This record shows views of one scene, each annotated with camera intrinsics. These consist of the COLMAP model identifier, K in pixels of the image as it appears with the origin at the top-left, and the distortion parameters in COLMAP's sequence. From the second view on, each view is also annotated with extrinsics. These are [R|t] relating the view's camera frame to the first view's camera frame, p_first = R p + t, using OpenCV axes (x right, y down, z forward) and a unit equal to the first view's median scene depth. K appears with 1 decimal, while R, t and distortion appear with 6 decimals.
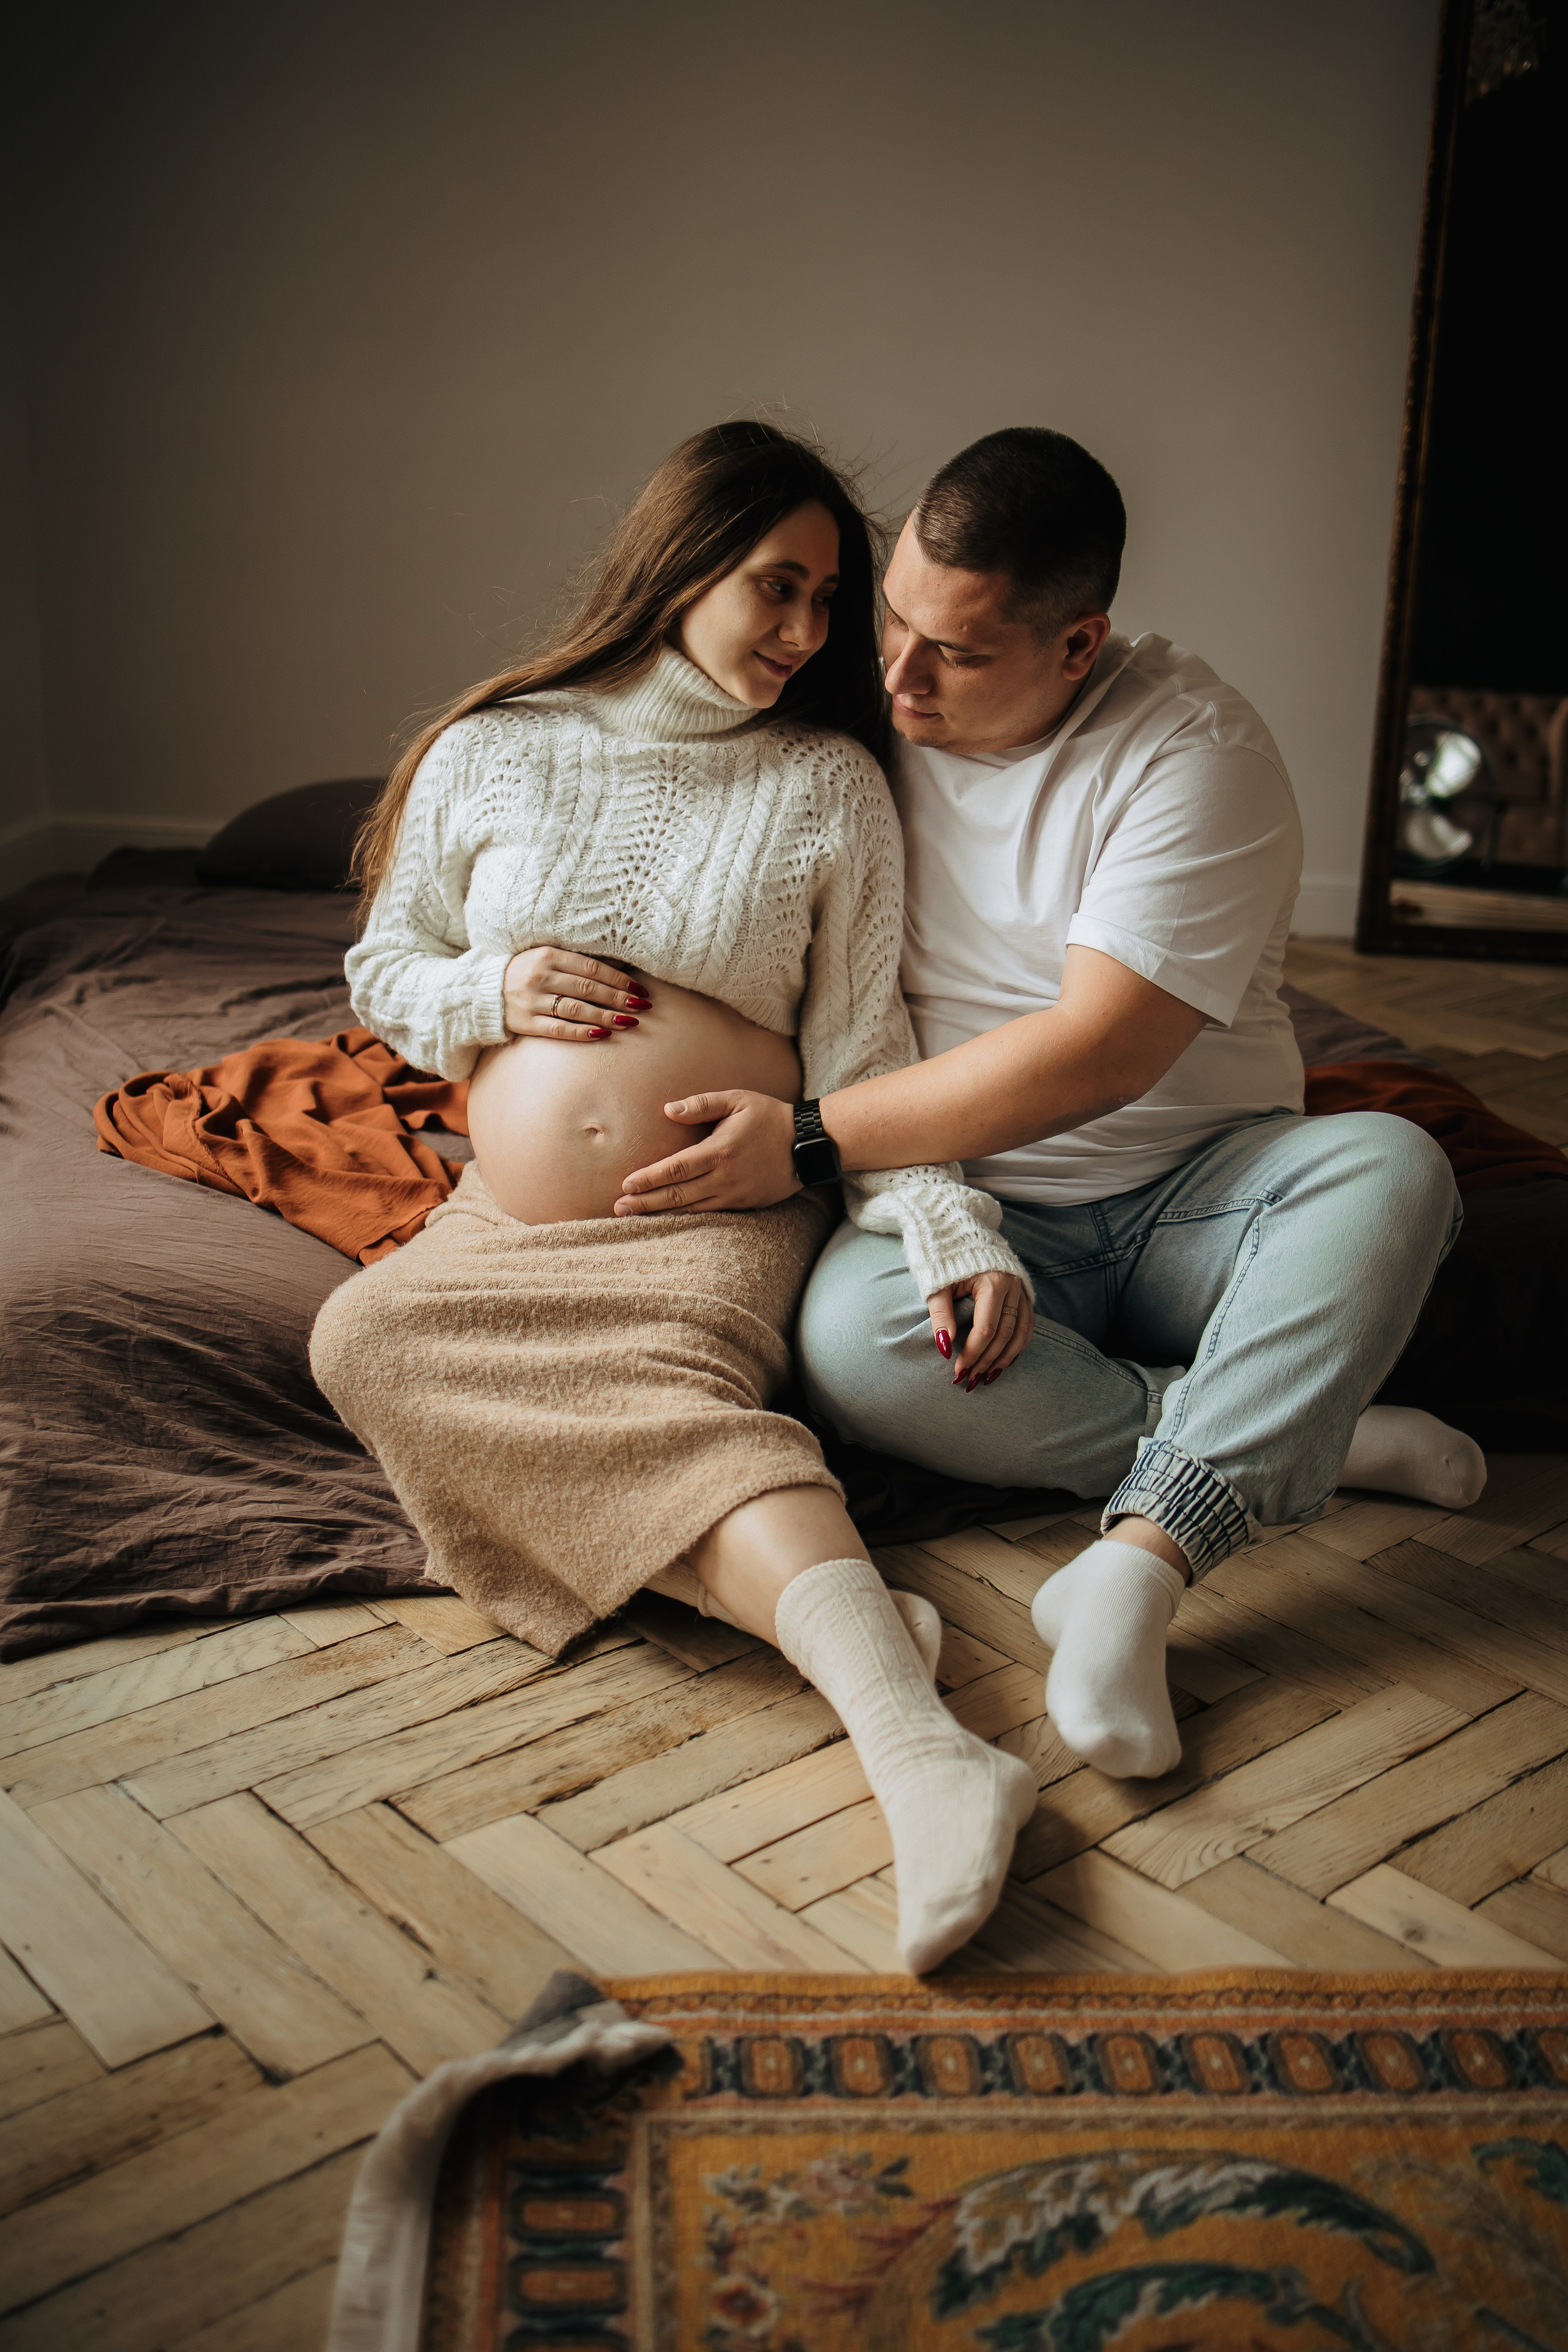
lens RADIAL K [[2308.9, 0, 726.9], [0, 2308.9, 1302.8], [0, 0, 1]] dist [-0.075623, 0.019448]
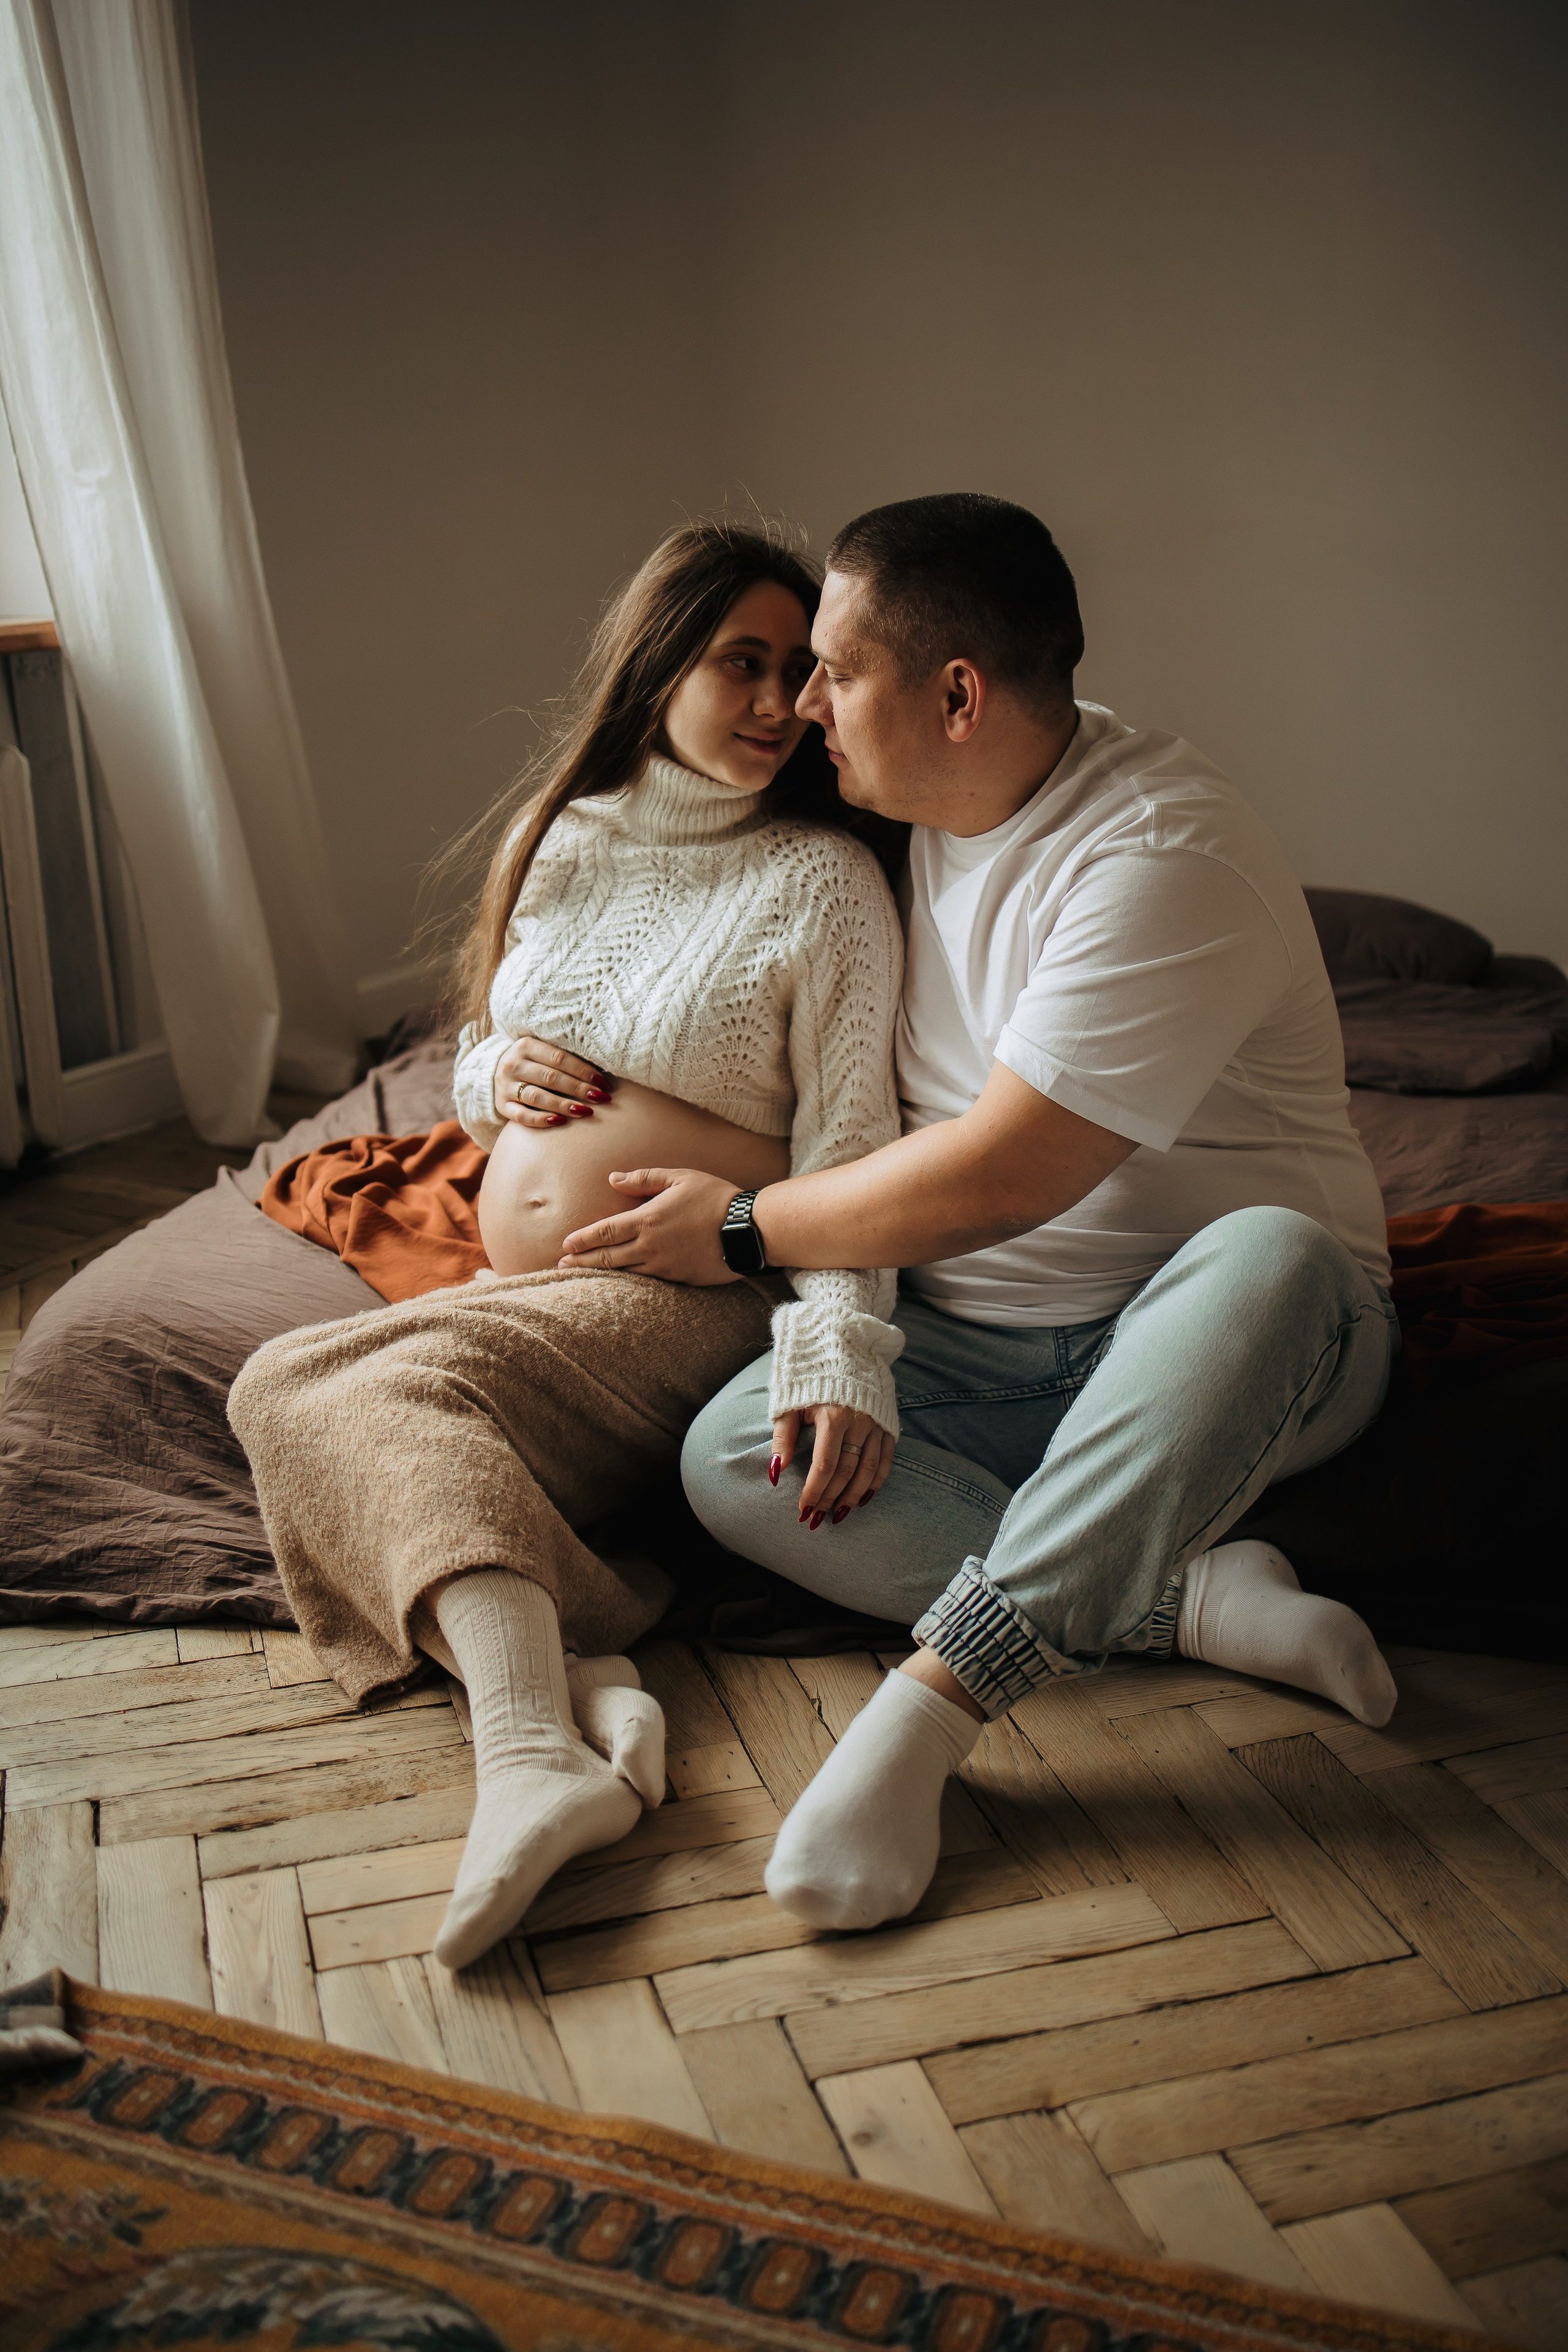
lens RADIAL K [[2346.3, 0, 784.0], [0, 2346.3, 1176.0], [0, 0, 1]] dist [-0.045944, -0.012673]
pose [[0.907896, 0.061281, -0.414691, 0.497951], [-0.099681, 0.992442, -0.071576, -0.026983], [0.407170, 0.106321, 0.907143, 0.081640]]
